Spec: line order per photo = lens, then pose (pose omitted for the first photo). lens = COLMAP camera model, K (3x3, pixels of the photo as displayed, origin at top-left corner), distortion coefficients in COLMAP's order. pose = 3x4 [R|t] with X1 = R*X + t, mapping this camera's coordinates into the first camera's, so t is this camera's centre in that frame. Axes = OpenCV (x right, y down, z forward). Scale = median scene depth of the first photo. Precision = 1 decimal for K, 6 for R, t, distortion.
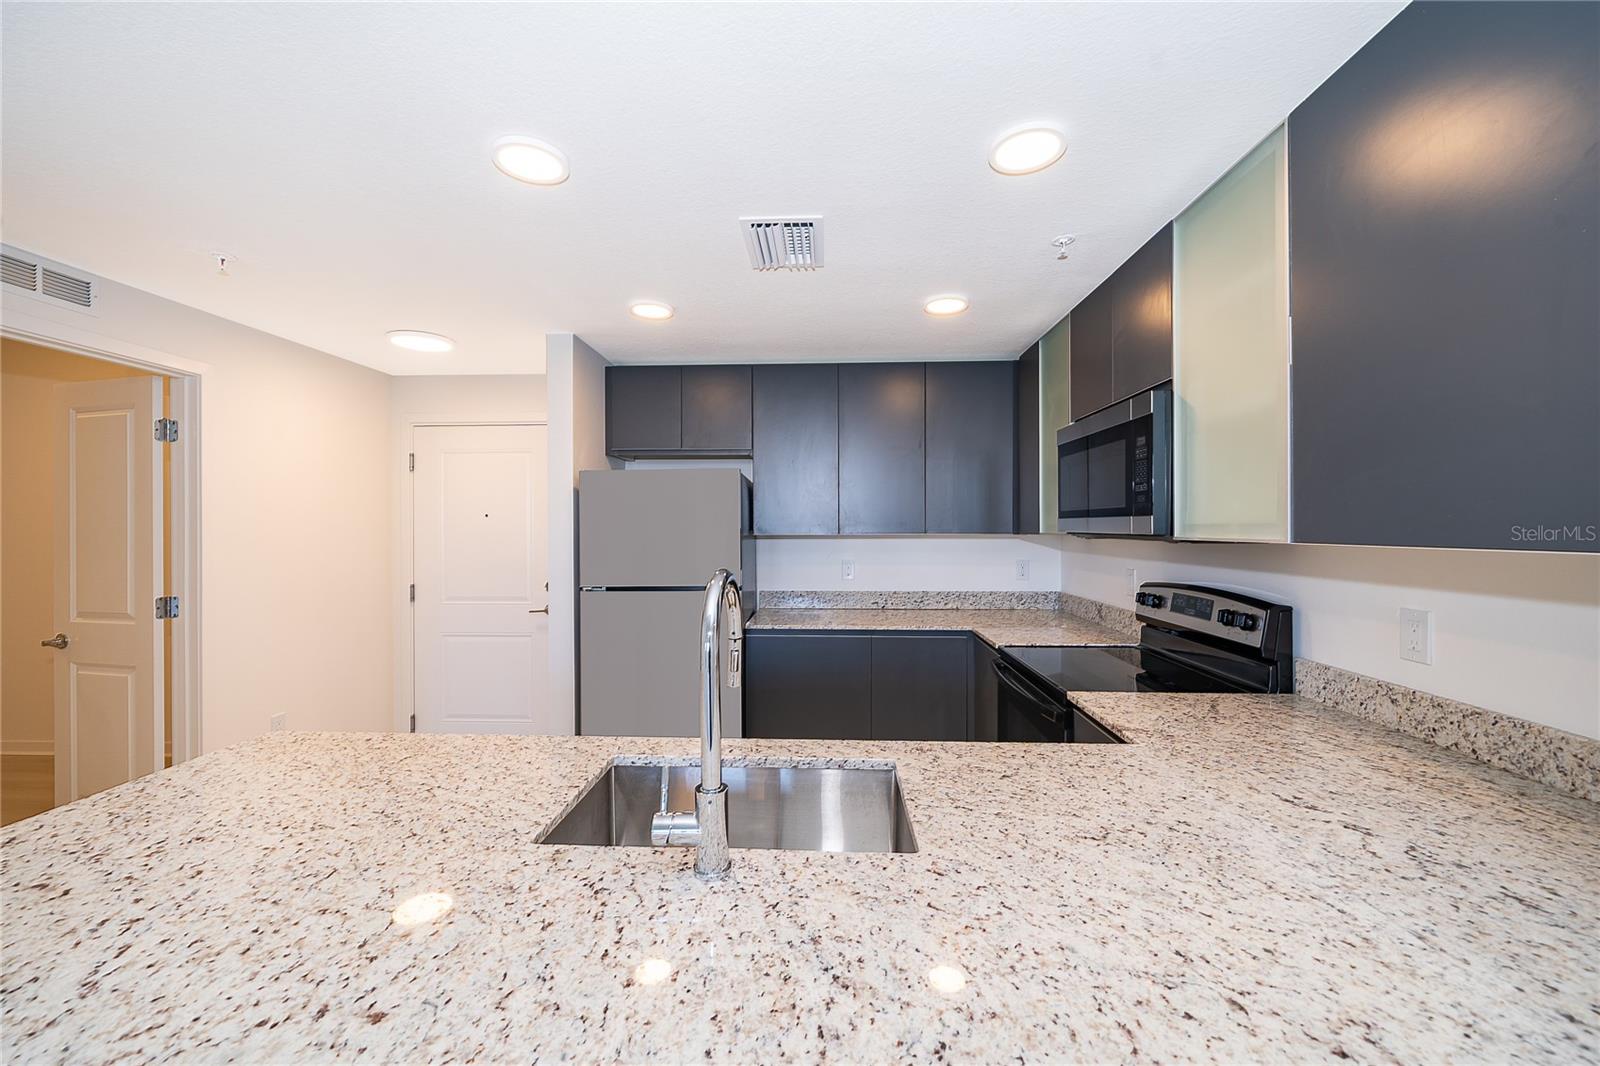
lens RADIAL K [[632.2, 0, 797.9], [0, 632.2, 527.2], [0, 0, 1]] dist [-0.002660, -0.000870]
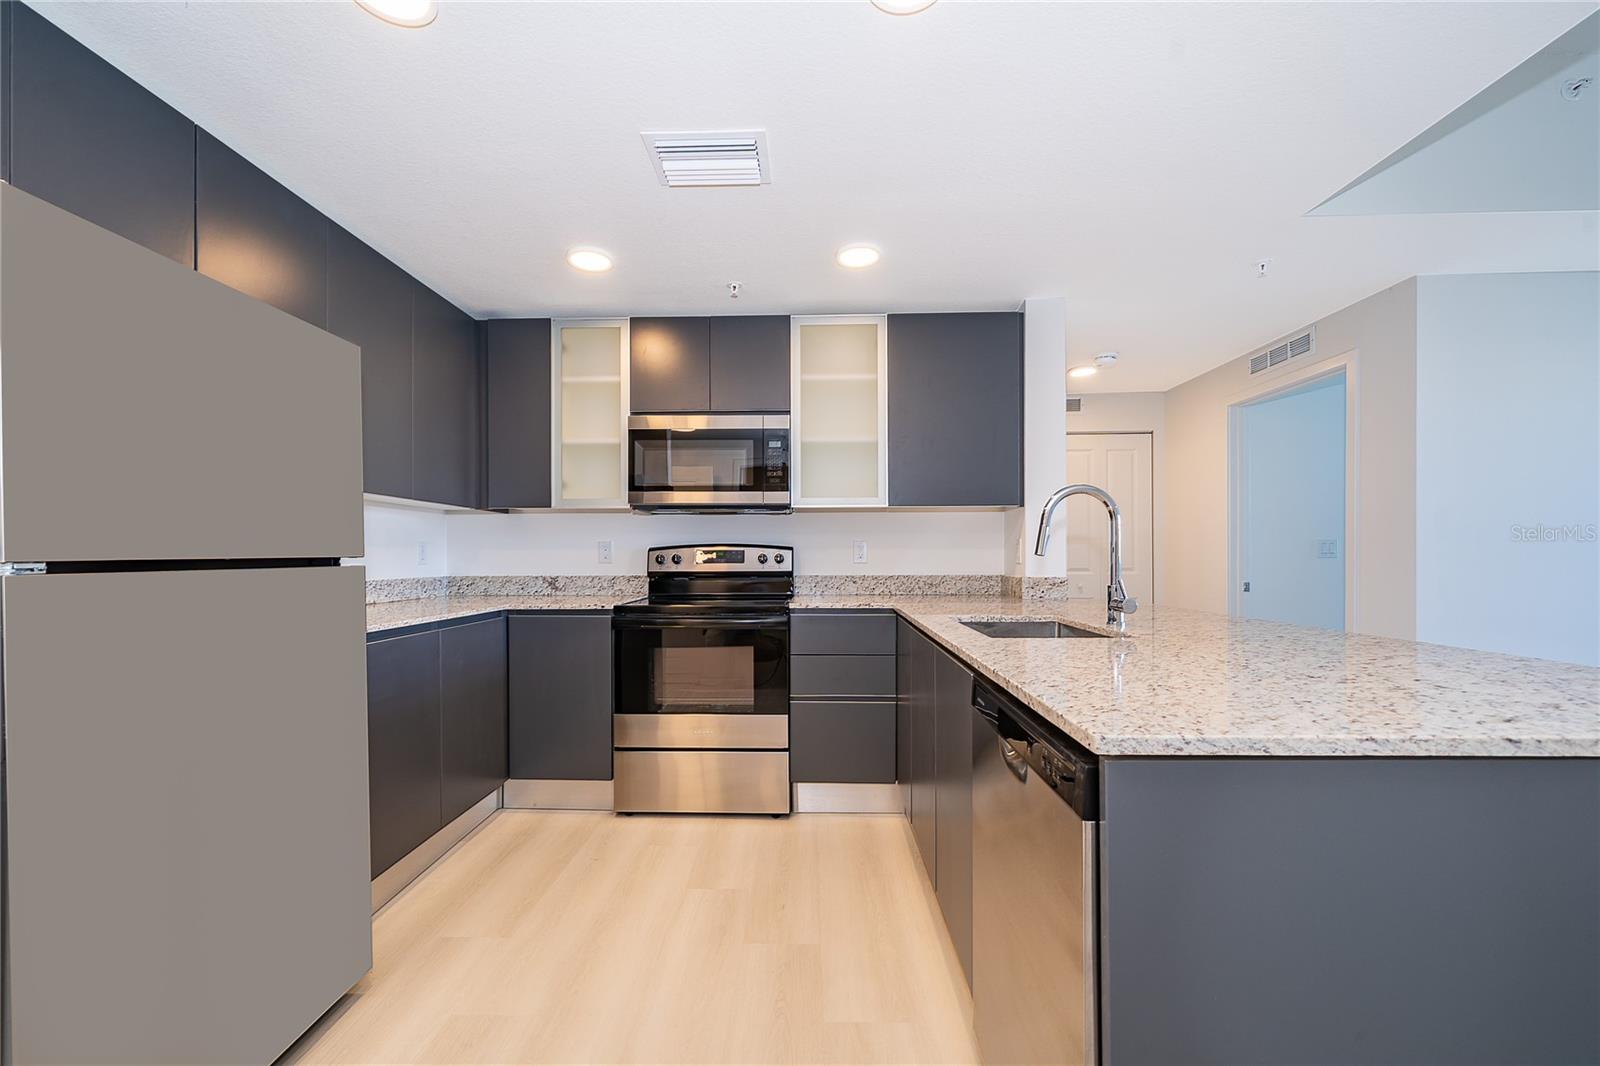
lens RADIAL K [[632.2, 0, 798.5], [0, 632.2, 560.4], [0, 0, 1]] dist [-0.002660, -0.000870]
pose [[-0.029244, -0.002962, 0.999568, -0.785091], [0.002287, 0.999993, 0.003030, 0.113289], [-0.999570, 0.002375, -0.029237, 0.752044]]
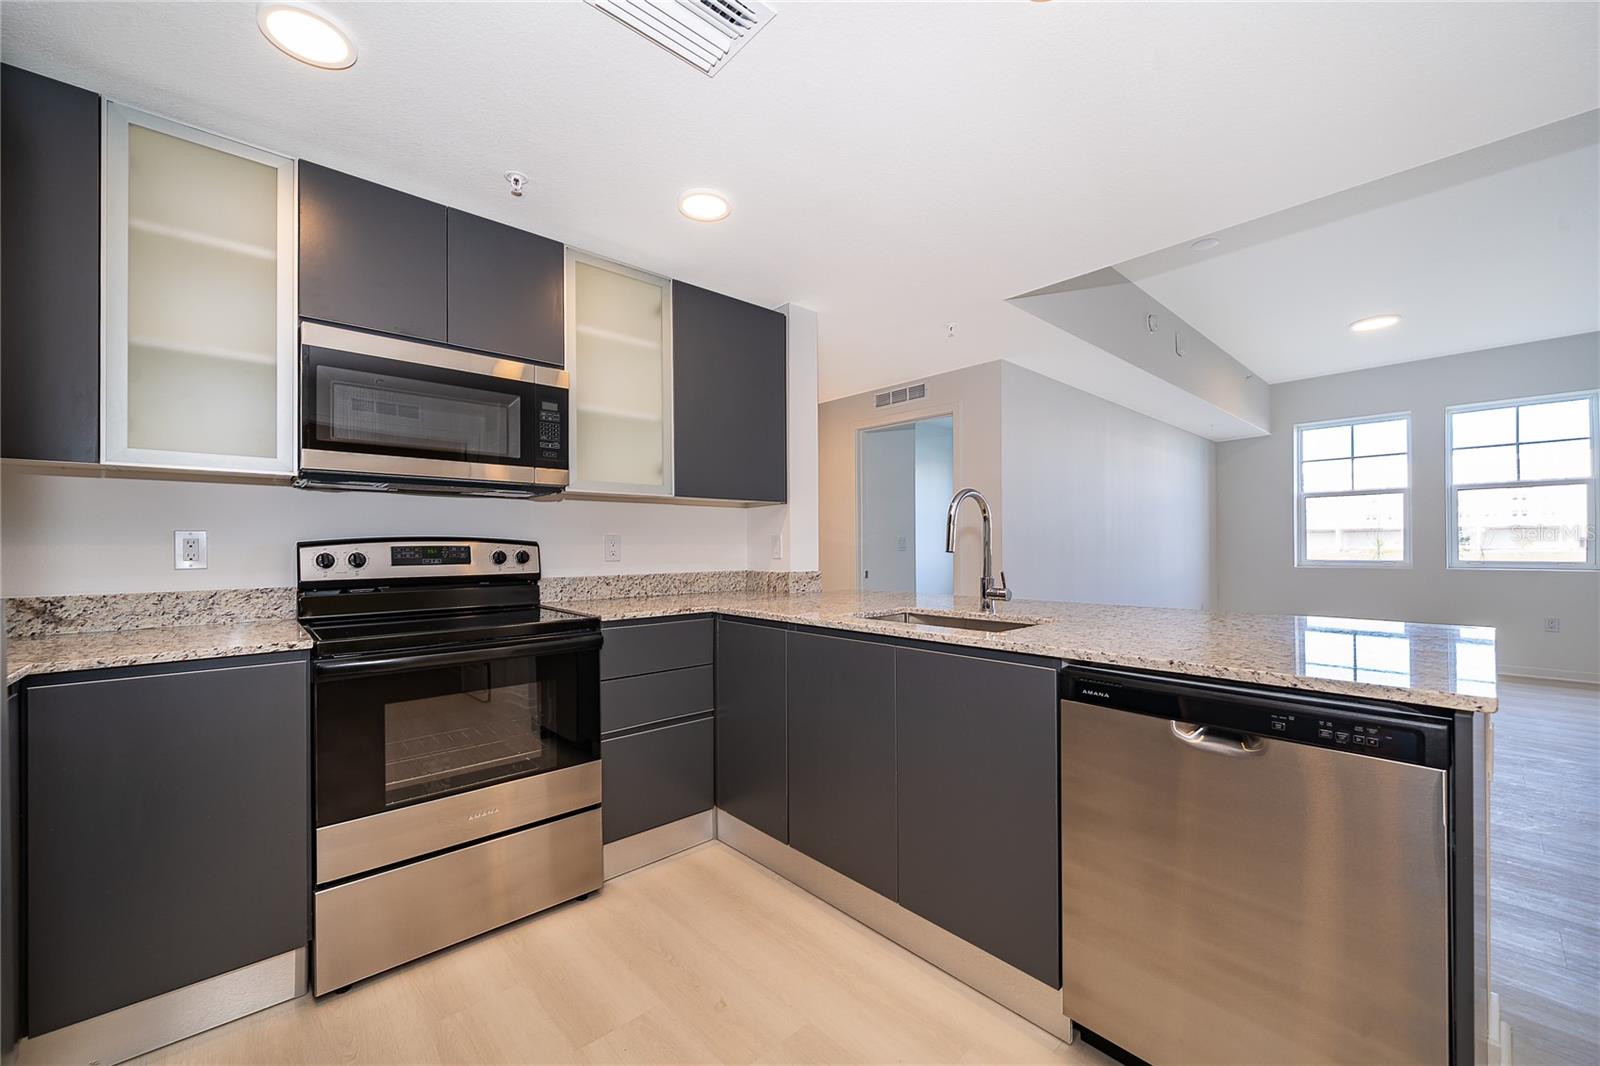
lens RADIAL K [[632.2, 0, 806.1], [0, 632.2, 542.1], [0, 0, 1]] dist [-0.002660, -0.000870]
pose [[-0.720008, 0.013724, 0.693830, -0.478895], [0.008757, 0.999905, -0.010690, 0.104340], [-0.693911, -0.001621, -0.720059, 1.160374]]
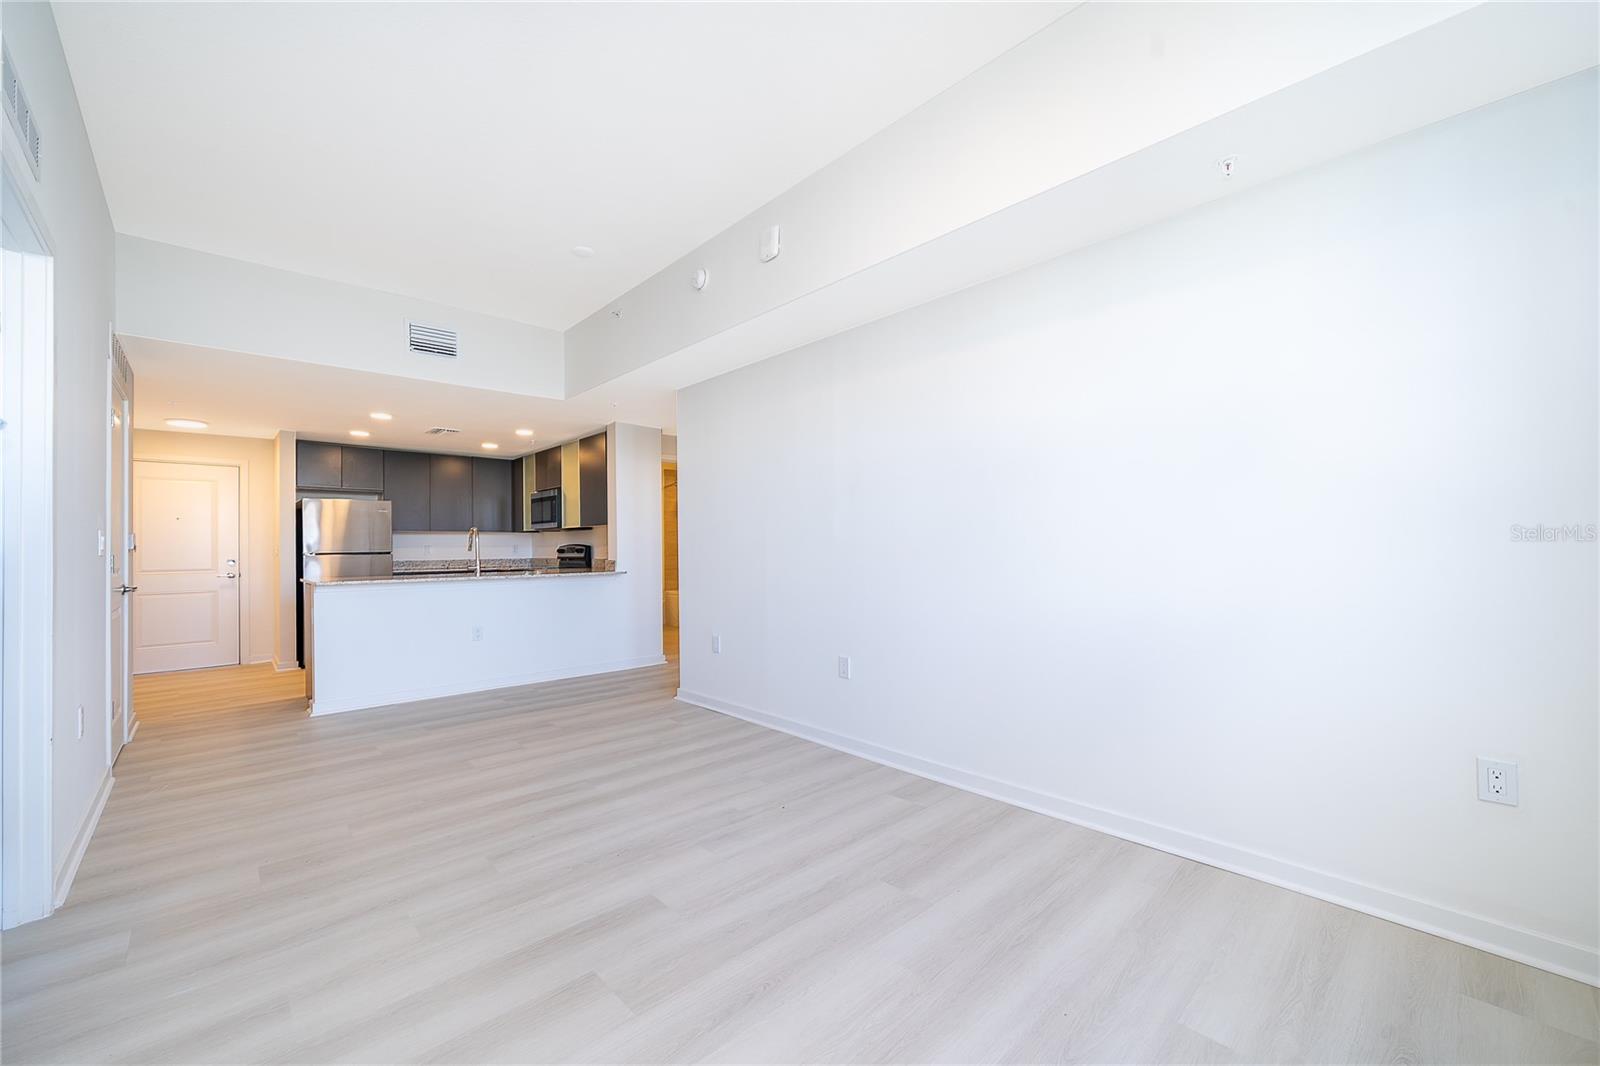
lens RADIAL K [[632.2, 0, 804.6], [0, 632.2, 544.1], [0, 0, 1]] dist [-0.002660, -0.000870]
pose [[0.694868, 0.002299, 0.719134, -0.823460], [0.006910, 0.999927, -0.009873, 0.116026], [-0.719105, 0.011829, 0.694801, -1.968770]]
